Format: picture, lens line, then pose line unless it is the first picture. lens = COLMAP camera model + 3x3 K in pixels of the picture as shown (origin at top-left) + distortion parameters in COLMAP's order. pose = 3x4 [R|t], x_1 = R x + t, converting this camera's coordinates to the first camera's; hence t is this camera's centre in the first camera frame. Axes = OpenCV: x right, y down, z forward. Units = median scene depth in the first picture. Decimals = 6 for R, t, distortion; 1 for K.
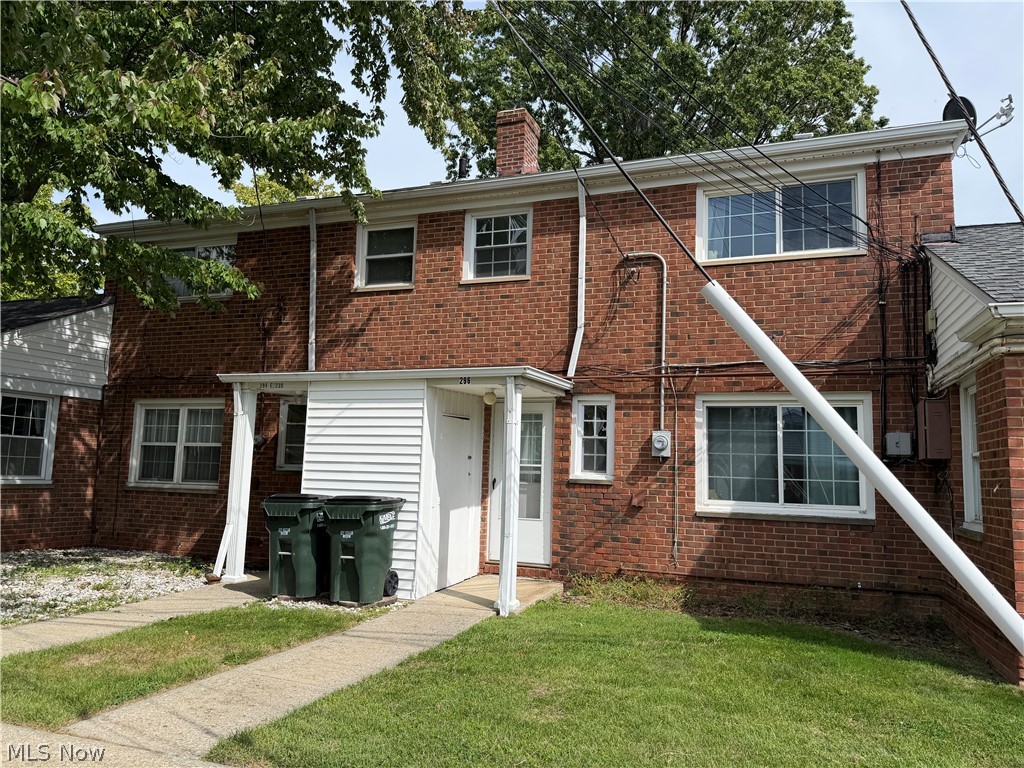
lens RADIAL K [[724.6, 0, 507.5], [0, 724.6, 392.0], [0, 0, 1]] dist [0.139483, -0.233043]
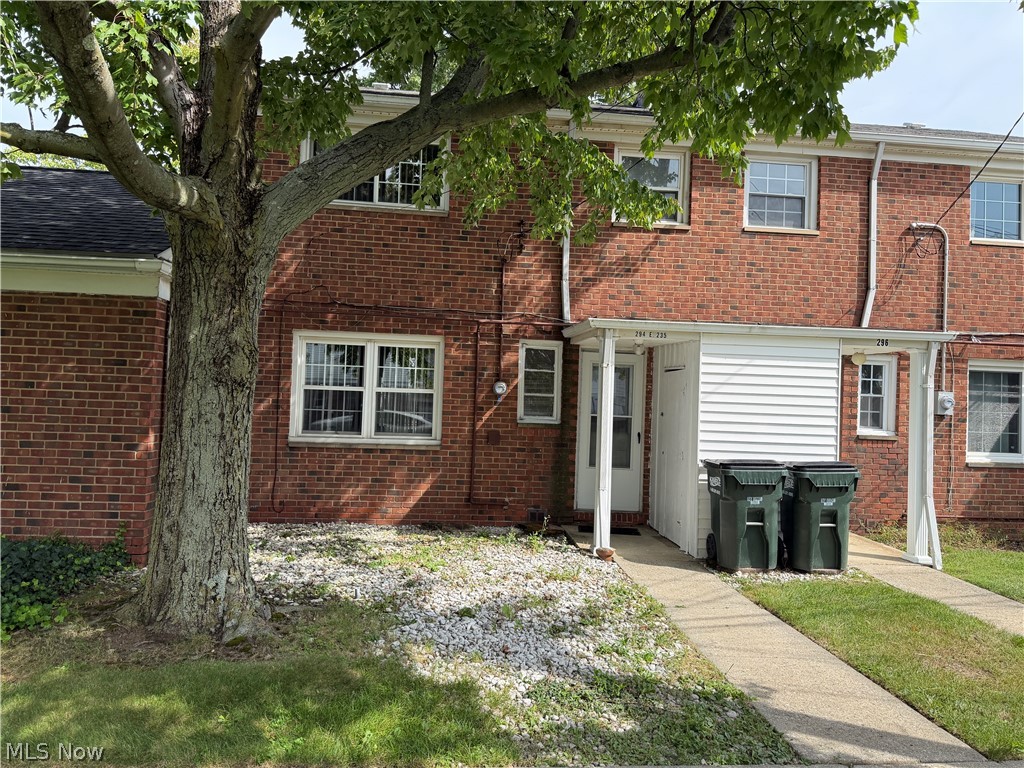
lens RADIAL K [[724.6, 0, 507.5], [0, 724.6, 392.0], [0, 0, 1]] dist [0.139483, -0.233043]
pose [[0.898913, 0.011394, 0.437980, -0.805585], [-0.056049, 0.994438, 0.089166, -0.007876], [-0.434528, -0.104701, 0.894552, 0.266713]]
